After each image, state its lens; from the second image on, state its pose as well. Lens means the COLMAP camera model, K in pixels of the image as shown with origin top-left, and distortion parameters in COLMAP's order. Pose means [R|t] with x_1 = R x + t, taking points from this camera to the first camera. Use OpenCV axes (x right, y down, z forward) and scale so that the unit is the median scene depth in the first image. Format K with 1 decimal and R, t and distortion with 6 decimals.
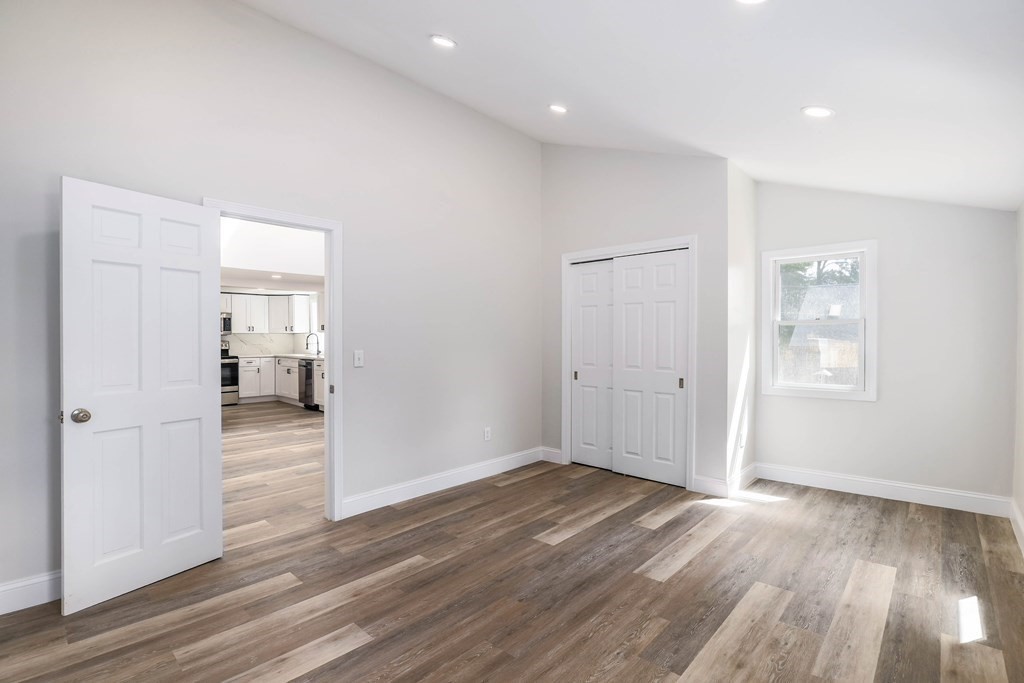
lens RADIAL K [[489.2, 0, 499.7], [0, 489.2, 340.6], [0, 0, 1]] dist [-0.013224, 0.000492]
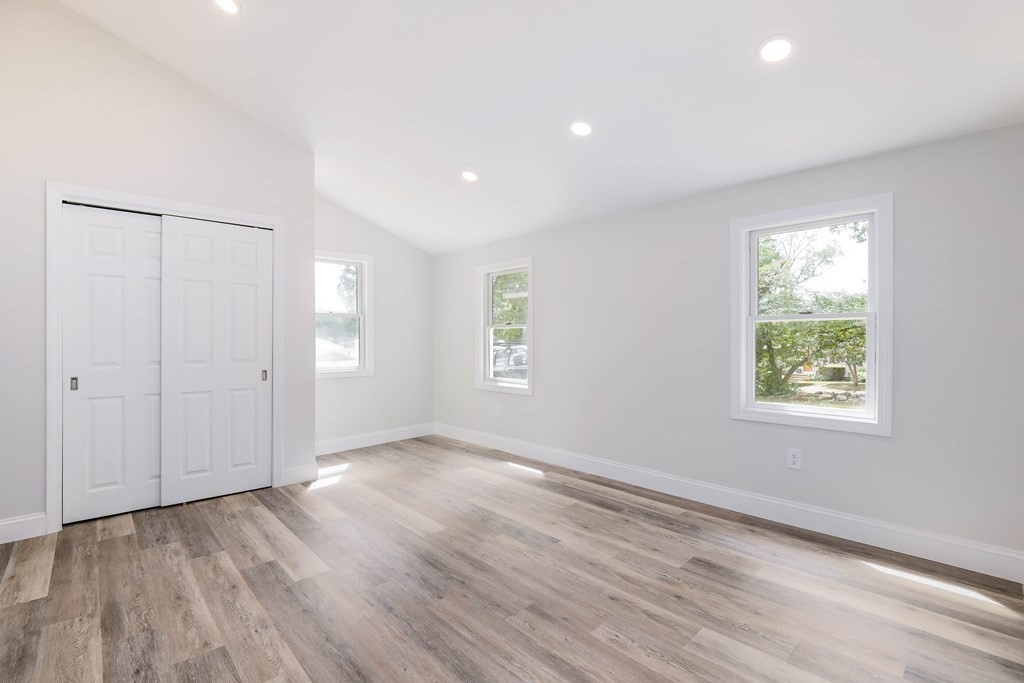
lens RADIAL K [[490.9, 0, 519.5], [0, 490.9, 353.5], [0, 0, 1]] dist [-0.021782, -0.000183]
pose [[0.022750, -0.027062, 0.999375, -0.602307], [0.005257, 0.999623, 0.026949, 0.026551], [-0.999727, 0.004641, 0.022884, 0.562745]]
